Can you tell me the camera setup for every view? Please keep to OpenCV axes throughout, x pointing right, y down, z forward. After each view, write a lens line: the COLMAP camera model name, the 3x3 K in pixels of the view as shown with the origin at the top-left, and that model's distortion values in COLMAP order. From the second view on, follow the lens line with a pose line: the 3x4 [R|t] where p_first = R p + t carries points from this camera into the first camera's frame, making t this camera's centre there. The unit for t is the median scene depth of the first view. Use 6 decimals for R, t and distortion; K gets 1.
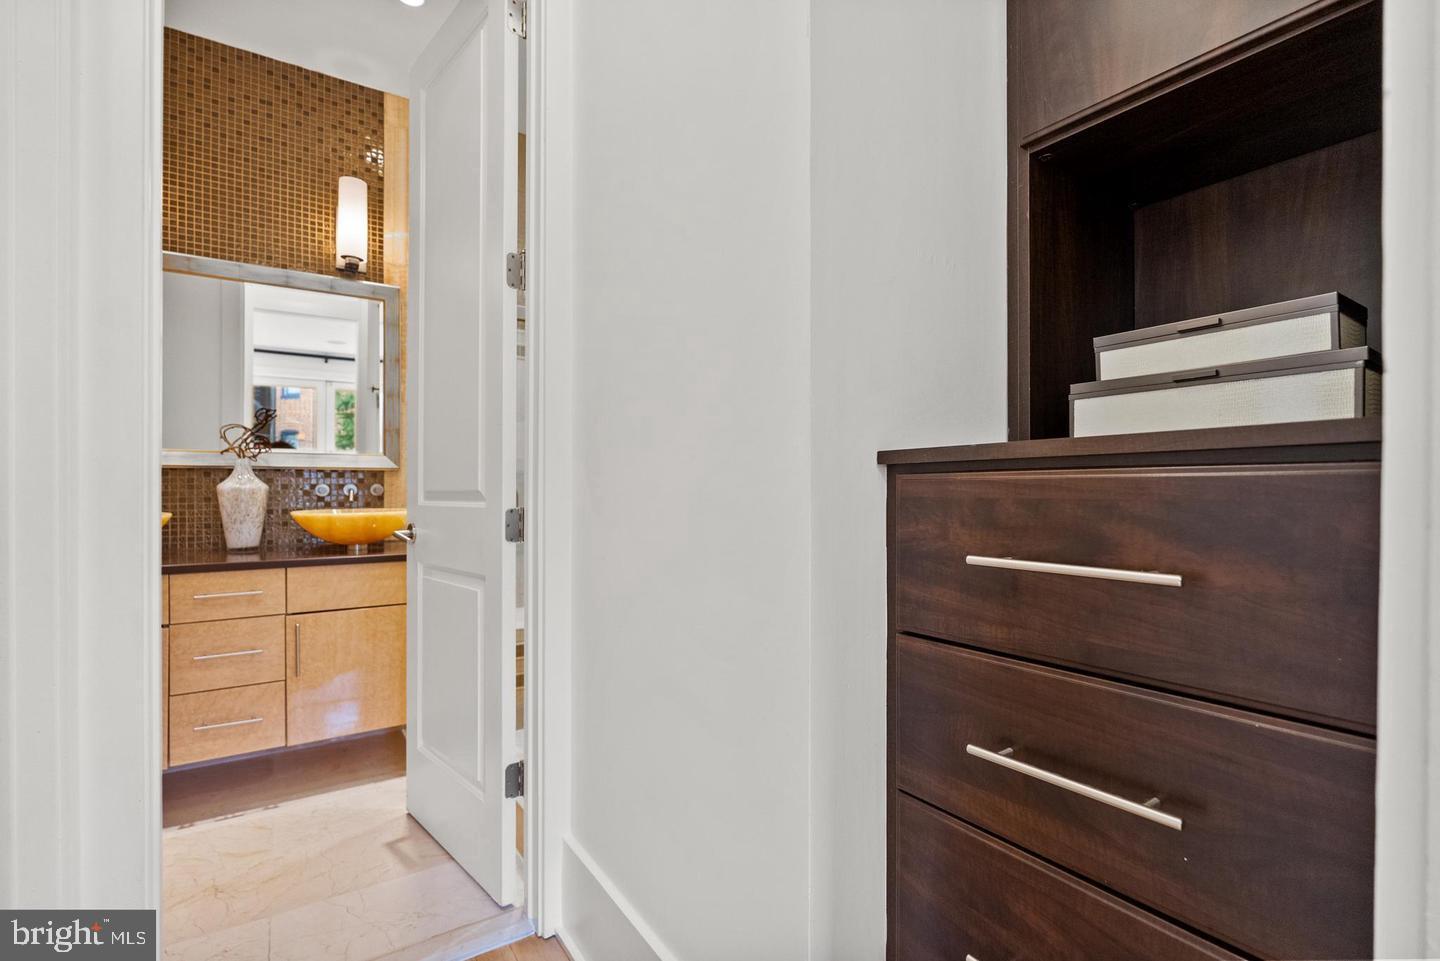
lens RADIAL K [[659.8, 0, 720.1], [0, 659.8, 489.5], [0, 0, 1]] dist [-0.004656, 0.000903]
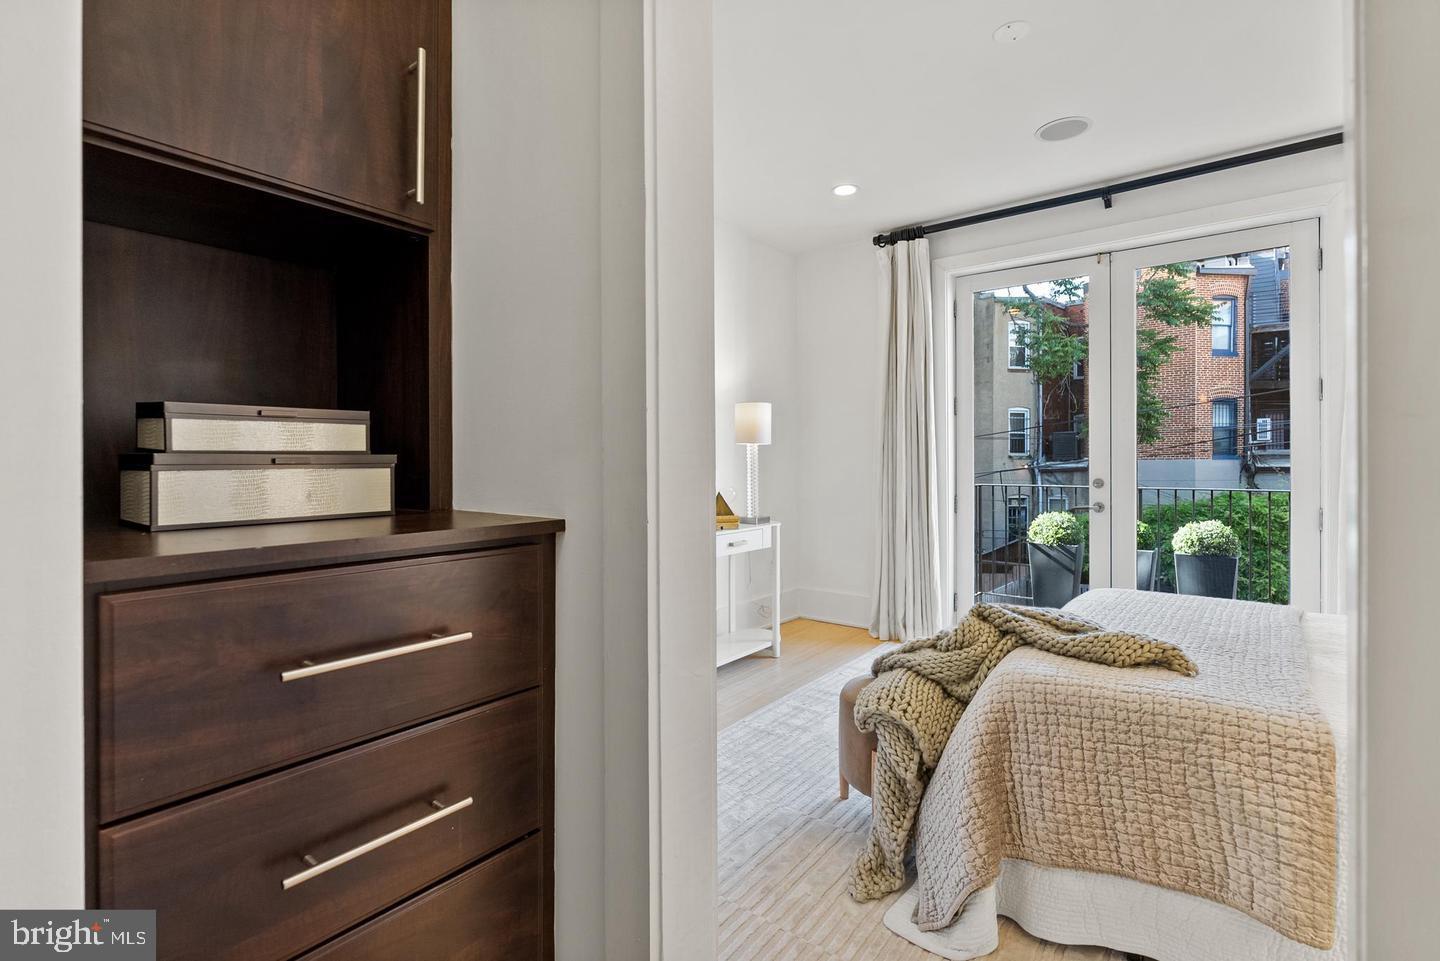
lens RADIAL K [[659.8, 0, 723.4], [0, 659.8, 460.2], [0, 0, 1]] dist [-0.004656, 0.000903]
pose [[-0.310299, 0.001733, 0.950637, -0.636756], [-0.001413, 0.999996, -0.002284, -0.180726], [-0.950638, -0.002052, -0.310295, 0.669646]]
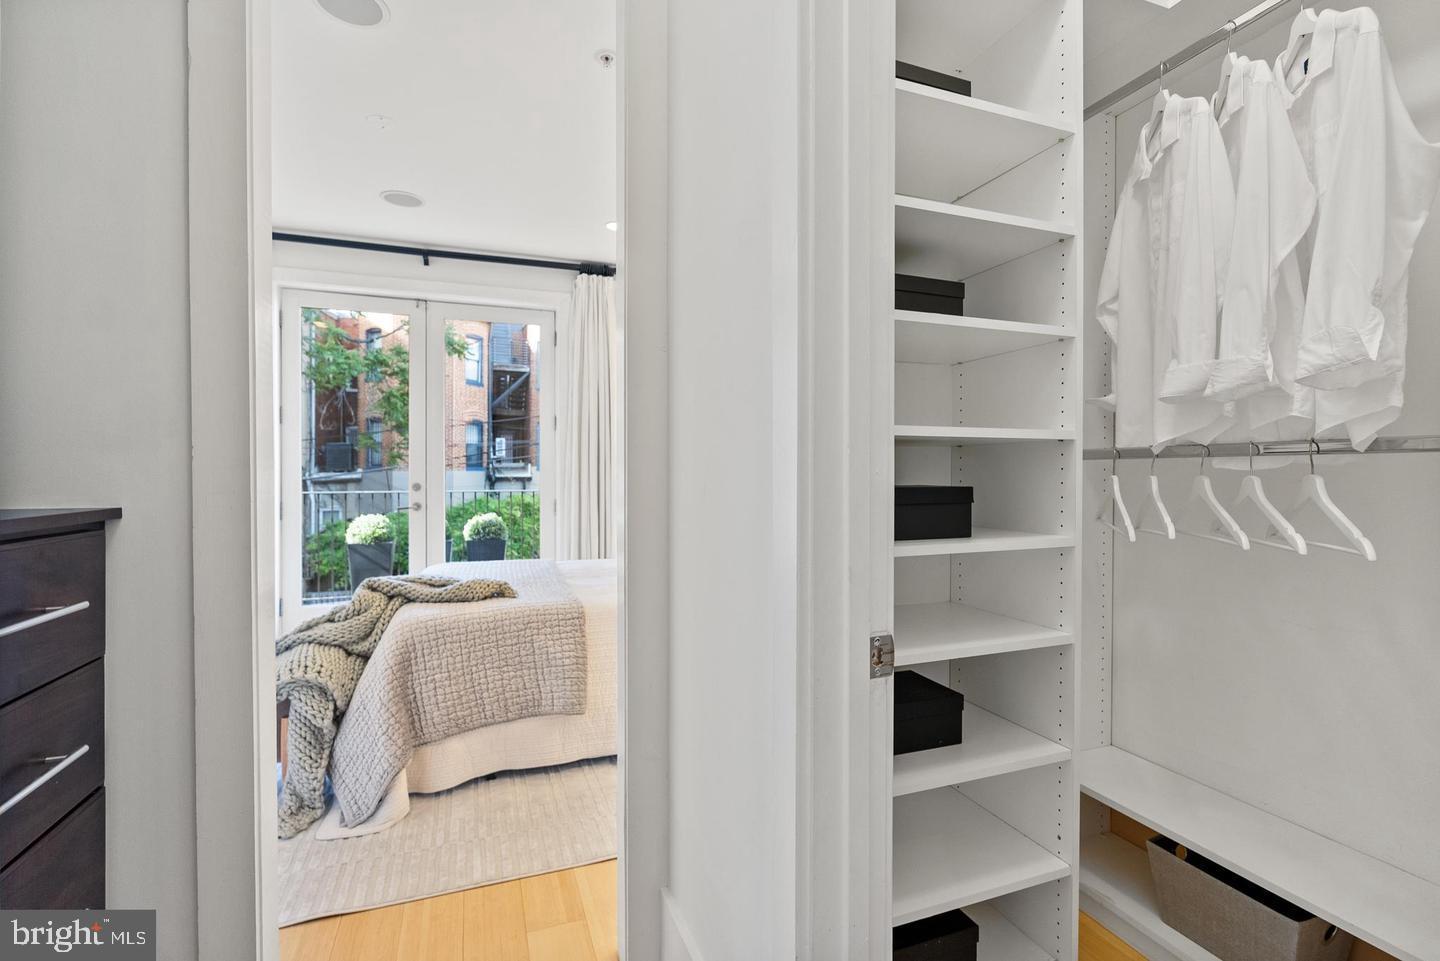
lens RADIAL K [[659.8, 0, 720.7], [0, 659.8, 477.4], [0, 0, 1]] dist [-0.004656, 0.000903]
pose [[-0.971992, -0.001628, 0.235008, -1.003137], [-0.000514, 0.999988, 0.004802, -0.134134], [-0.235013, 0.004546, -0.971982, 1.870069]]
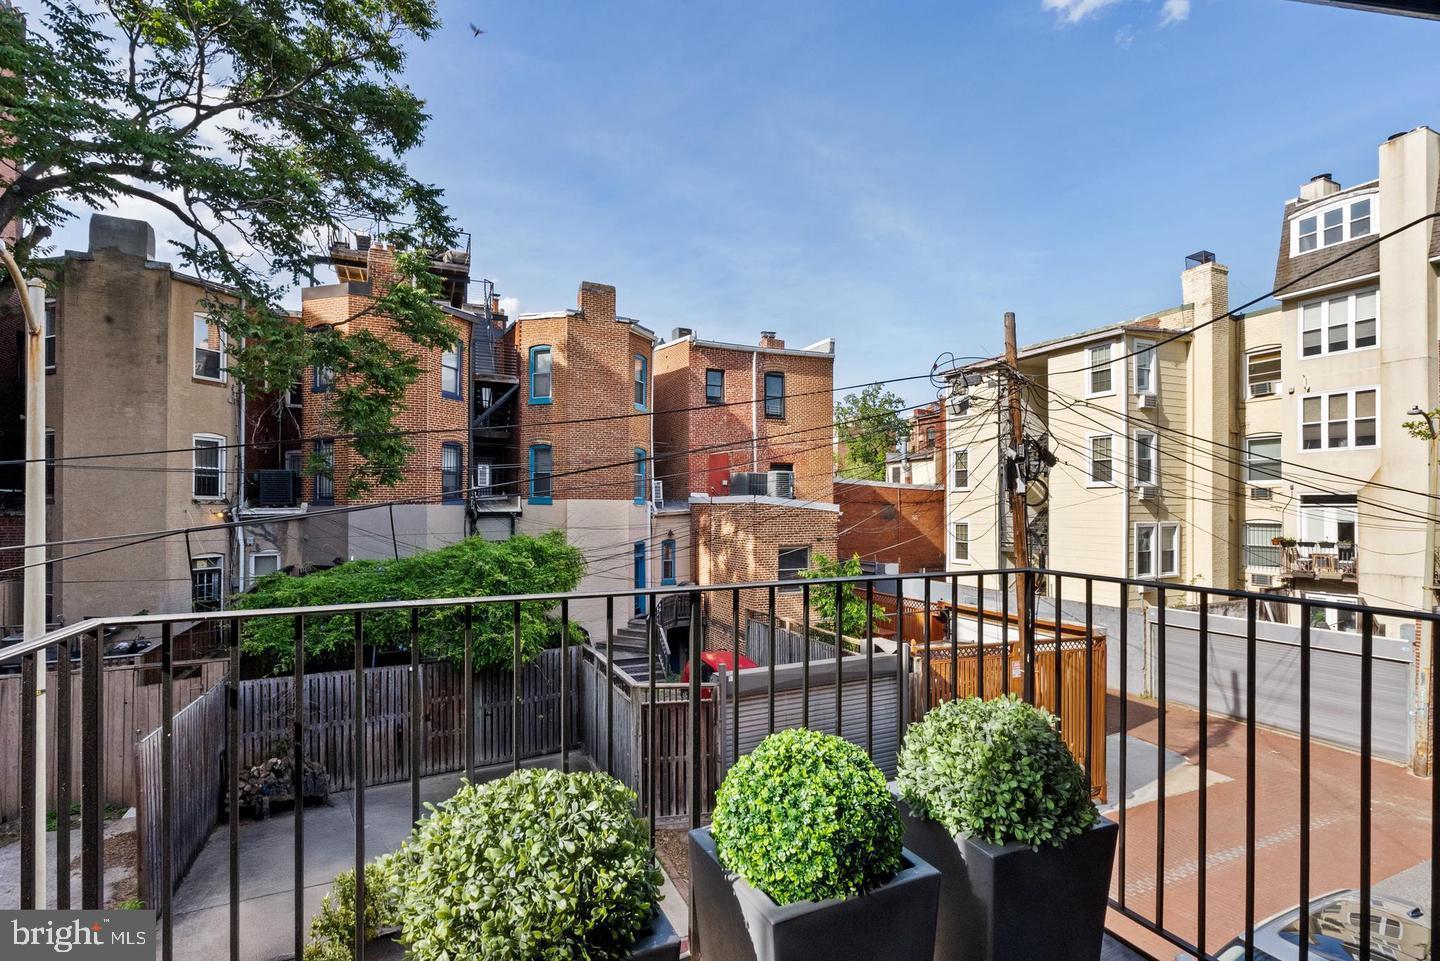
lens RADIAL K [[659.8, 0, 716.0], [0, 659.8, 503.0], [0, 0, 1]] dist [-0.004656, 0.000903]
pose [[-0.985600, 0.010460, 0.168767, 4.239033], [0.007595, 0.999816, -0.017614, 0.212286], [-0.168920, -0.016079, -0.985499, -3.417326]]
